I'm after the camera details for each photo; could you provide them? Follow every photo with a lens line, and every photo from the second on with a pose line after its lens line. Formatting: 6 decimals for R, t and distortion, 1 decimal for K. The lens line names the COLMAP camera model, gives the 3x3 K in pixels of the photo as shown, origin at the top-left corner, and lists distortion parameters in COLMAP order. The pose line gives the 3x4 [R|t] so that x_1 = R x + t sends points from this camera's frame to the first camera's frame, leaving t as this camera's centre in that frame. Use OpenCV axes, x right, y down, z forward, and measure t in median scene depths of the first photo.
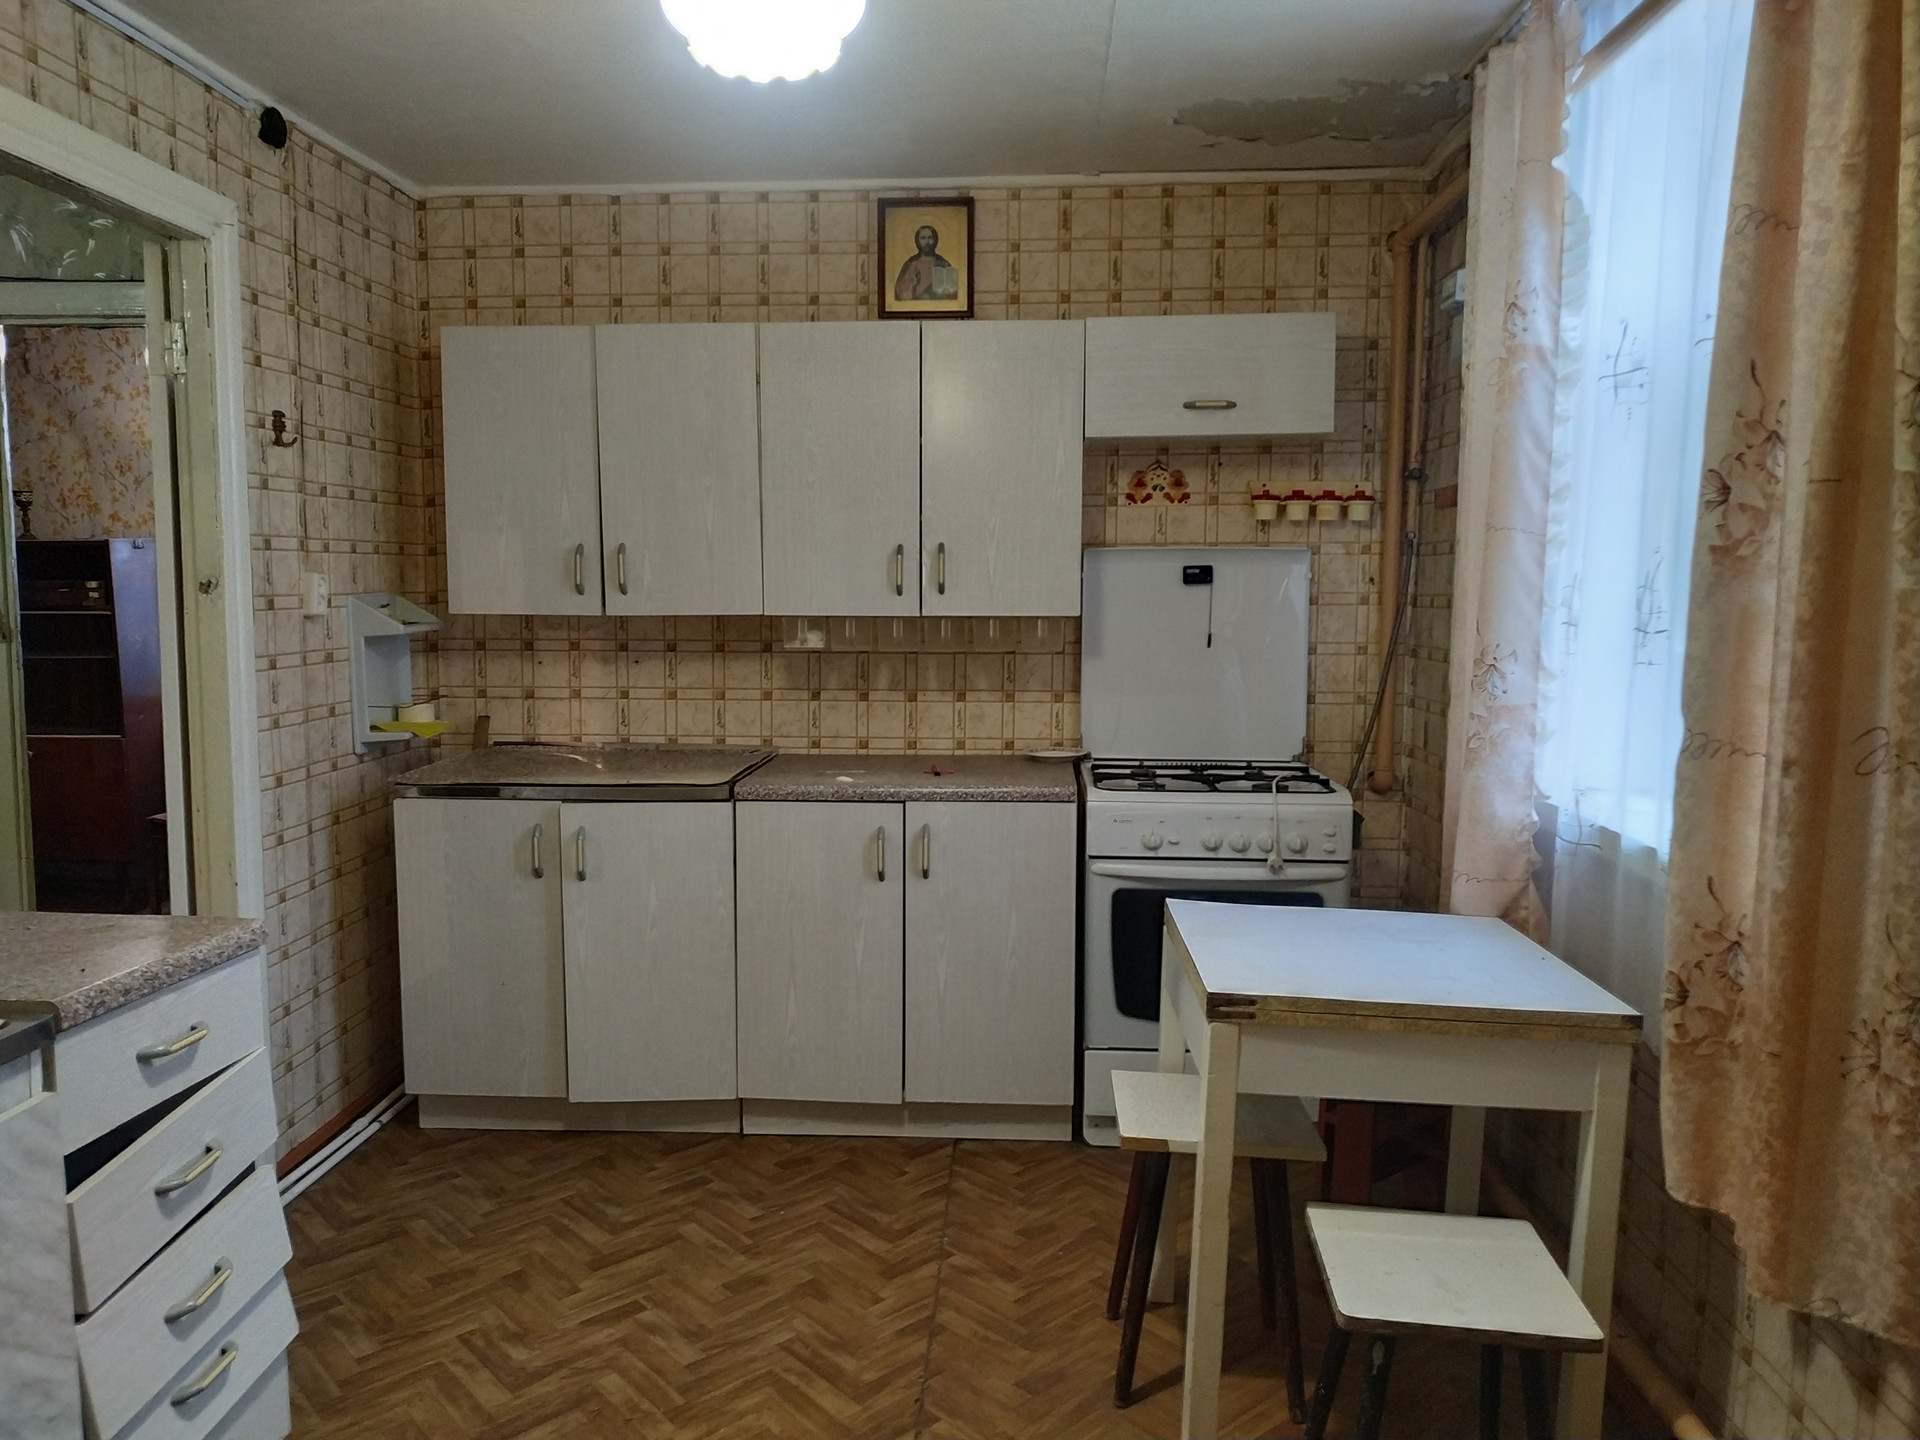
lens RADIAL K [[1402.1, 0, 960.0], [0, 1402.1, 720.0], [0, 0, 1]] dist [-0.006434, -0.012268]
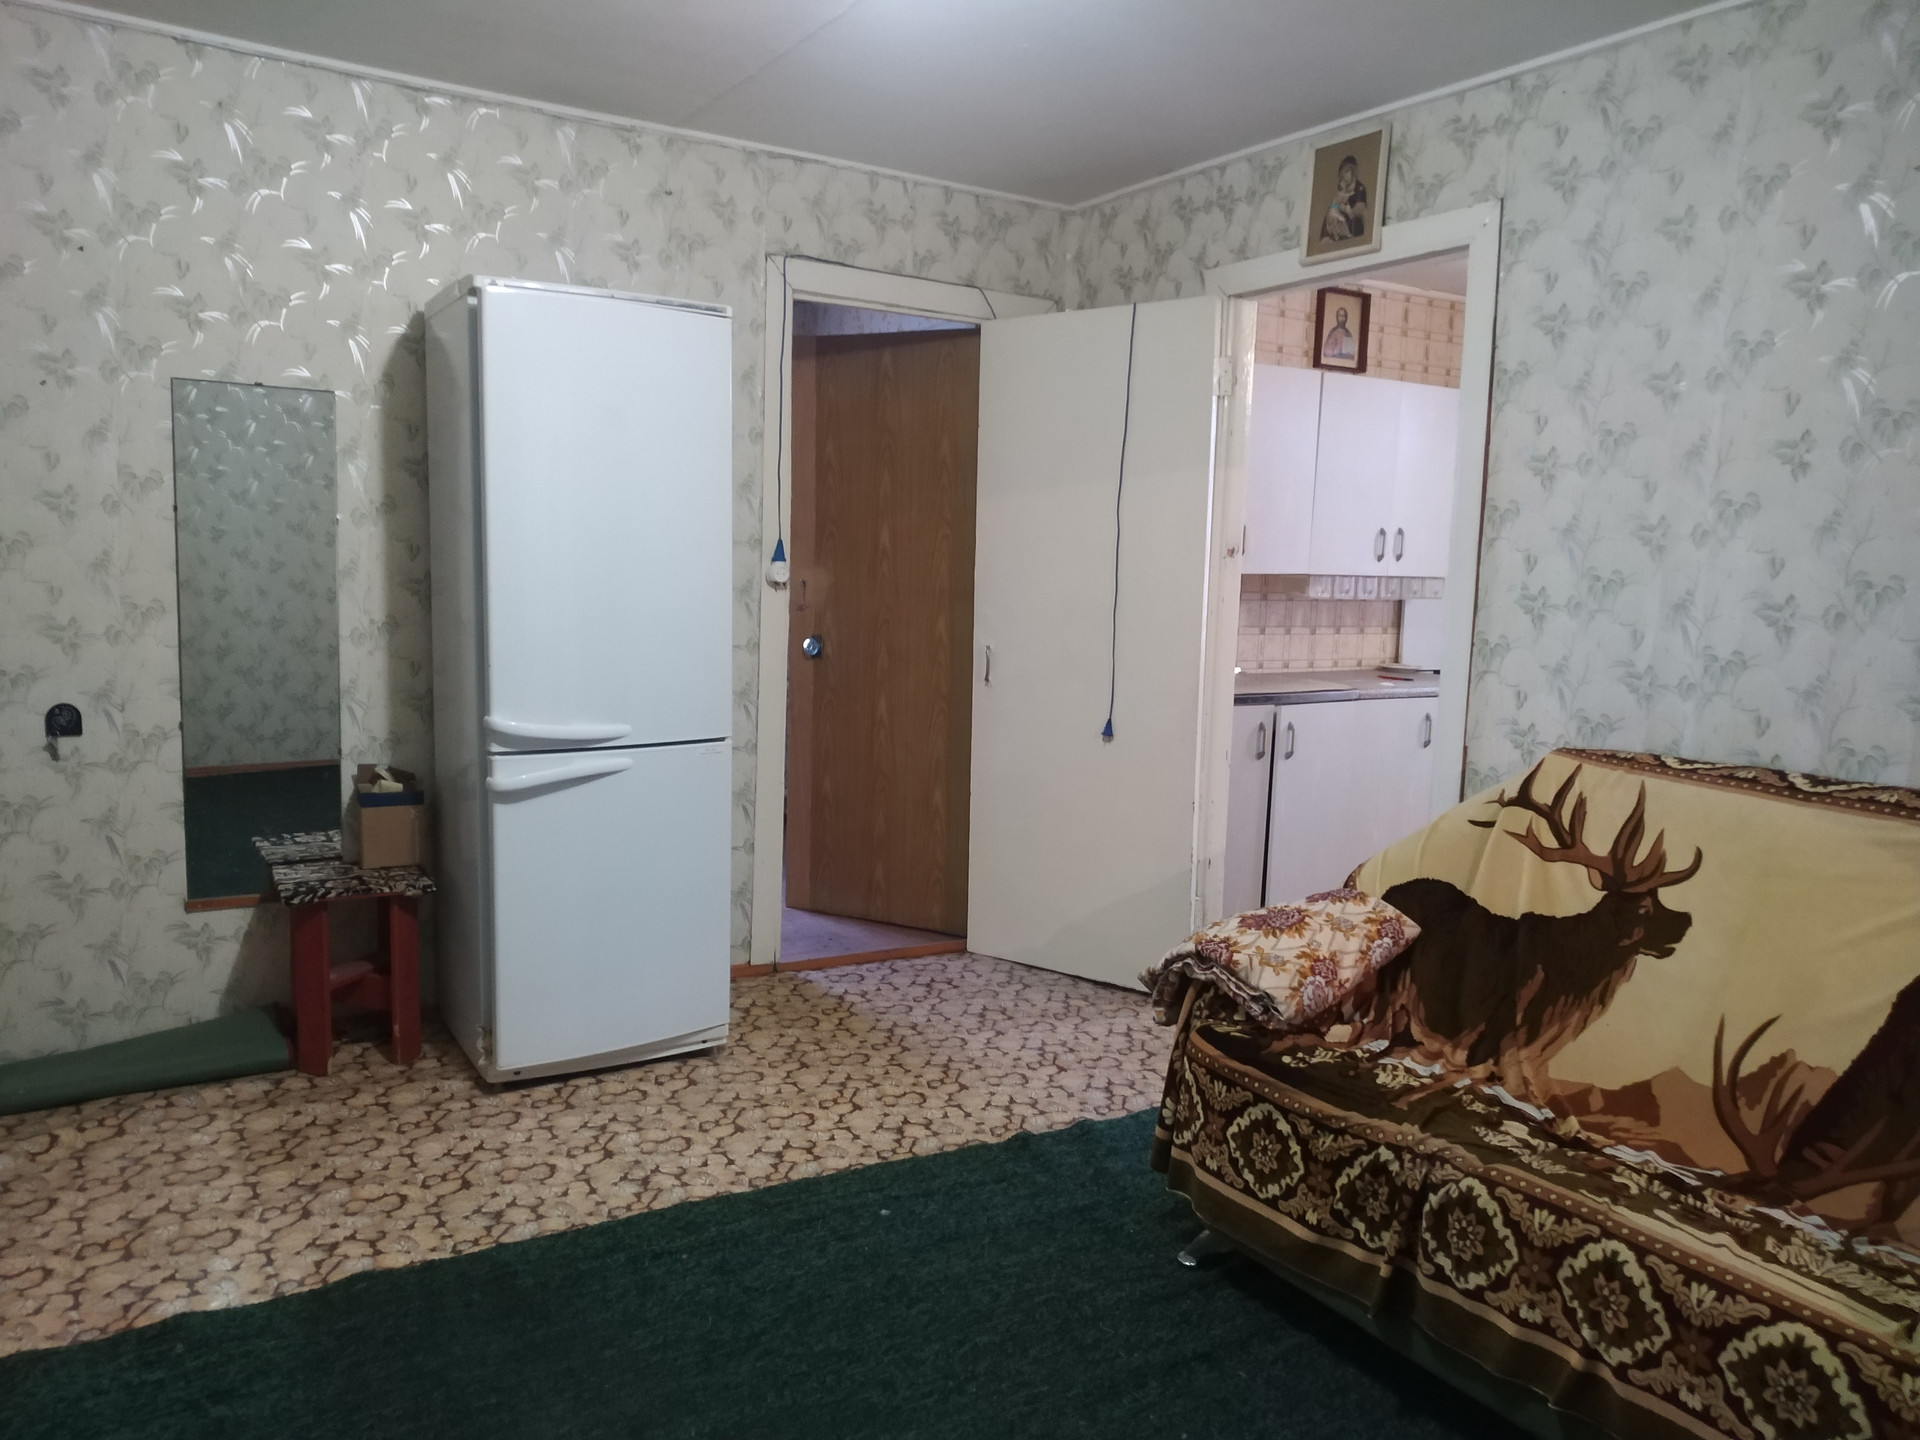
lens RADIAL K [[1402.1, 0, 960.0], [0, 1402.1, 720.0], [0, 0, 1]] dist [-0.006434, -0.012268]
pose [[0.827022, -0.044987, 0.560366, -1.180417], [0.032407, 0.998951, 0.032368, 0.016765], [-0.561234, -0.008609, 0.827612, 0.009073]]
